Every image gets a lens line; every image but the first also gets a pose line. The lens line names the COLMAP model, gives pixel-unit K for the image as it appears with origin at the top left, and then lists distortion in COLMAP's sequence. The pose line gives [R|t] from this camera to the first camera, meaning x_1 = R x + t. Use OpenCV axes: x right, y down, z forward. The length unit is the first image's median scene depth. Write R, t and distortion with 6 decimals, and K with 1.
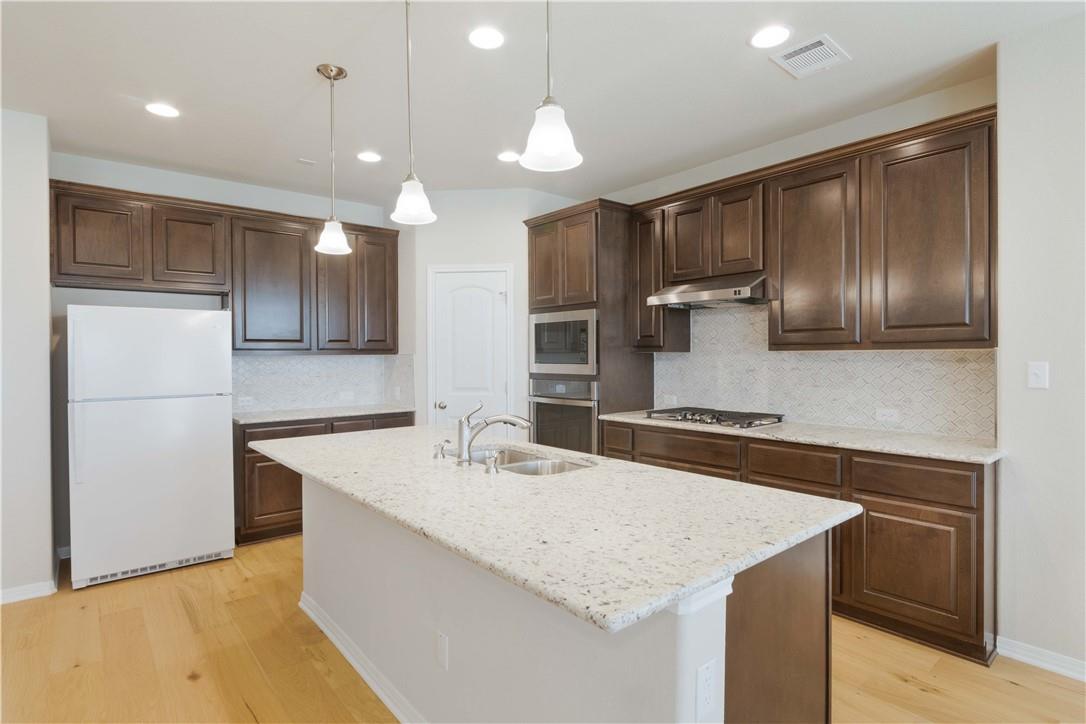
lens RADIAL K [[549.2, 0, 539.2], [0, 549.2, 362.9], [0, 0, 1]] dist [0.011731, 0.000979]
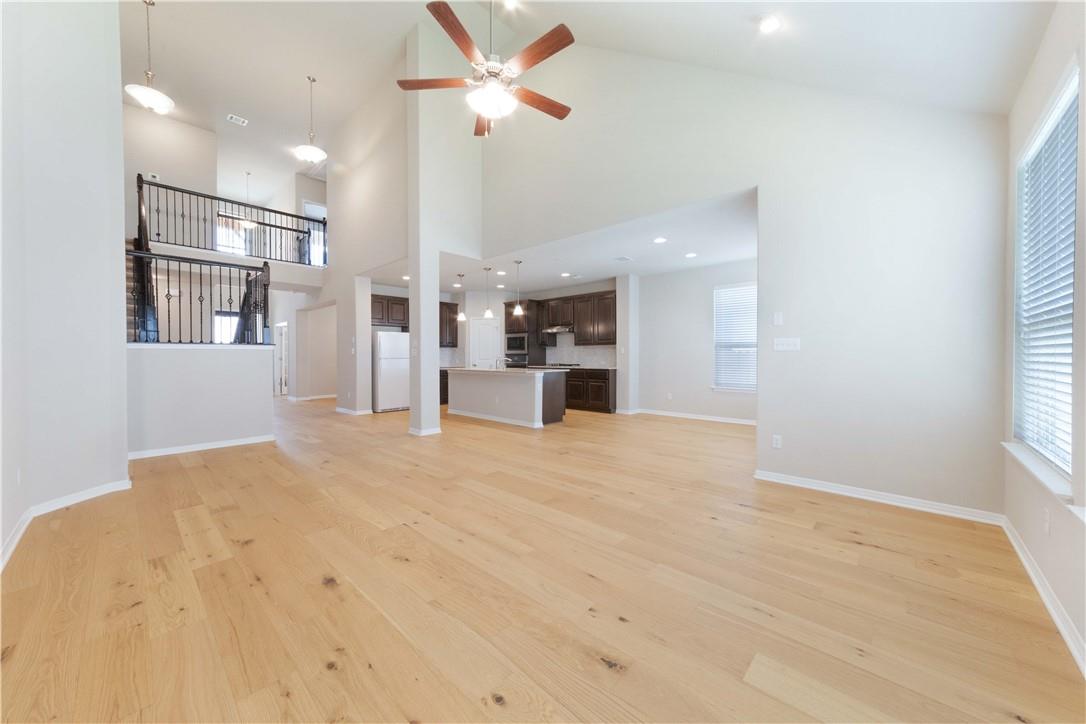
lens RADIAL K [[382.9, 0, 537.8], [0, 382.9, 360.5], [0, 0, 1]] dist [-0.000671, -0.000032]
pose [[0.992734, 0.001706, 0.120316, -0.105276], [-0.000985, 0.999981, -0.006046, 0.075894], [-0.120324, 0.005883, 0.992717, -1.242831]]
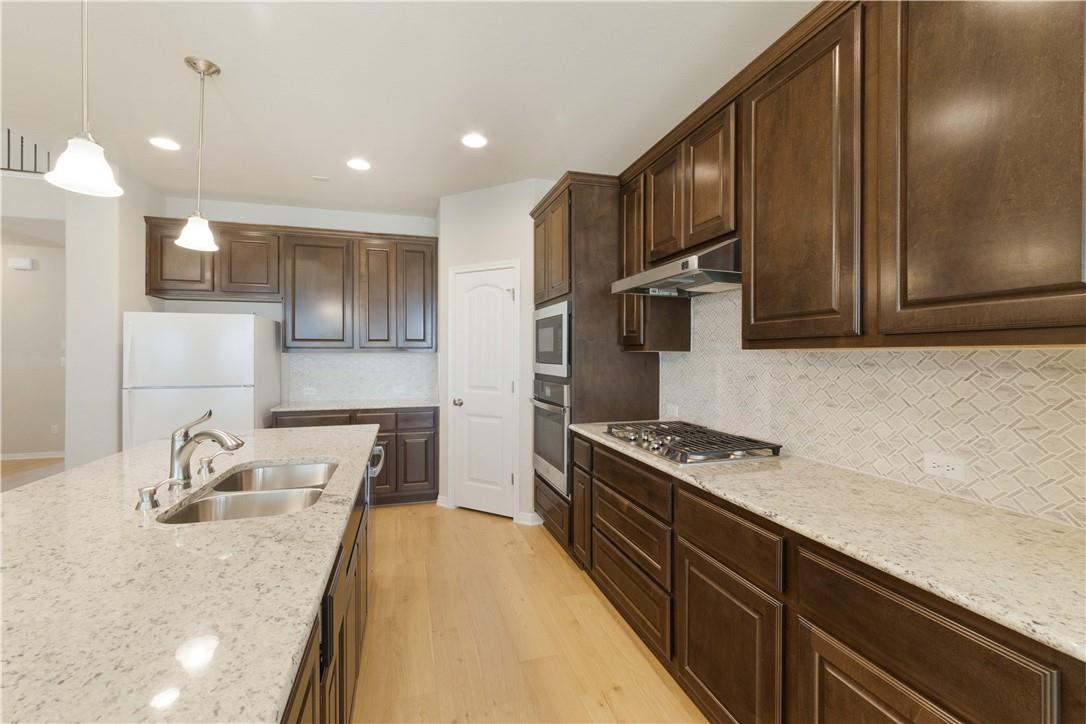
lens RADIAL K [[450.1, 0, 550.1], [0, 450.1, 355.2], [0, 0, 1]] dist [0.014346, -0.000150]
pose [[0.922043, 0.007691, -0.387011, 0.348996], [-0.012932, 0.999857, -0.010942, -0.004761], [0.386872, 0.015094, 0.922010, 0.338006]]
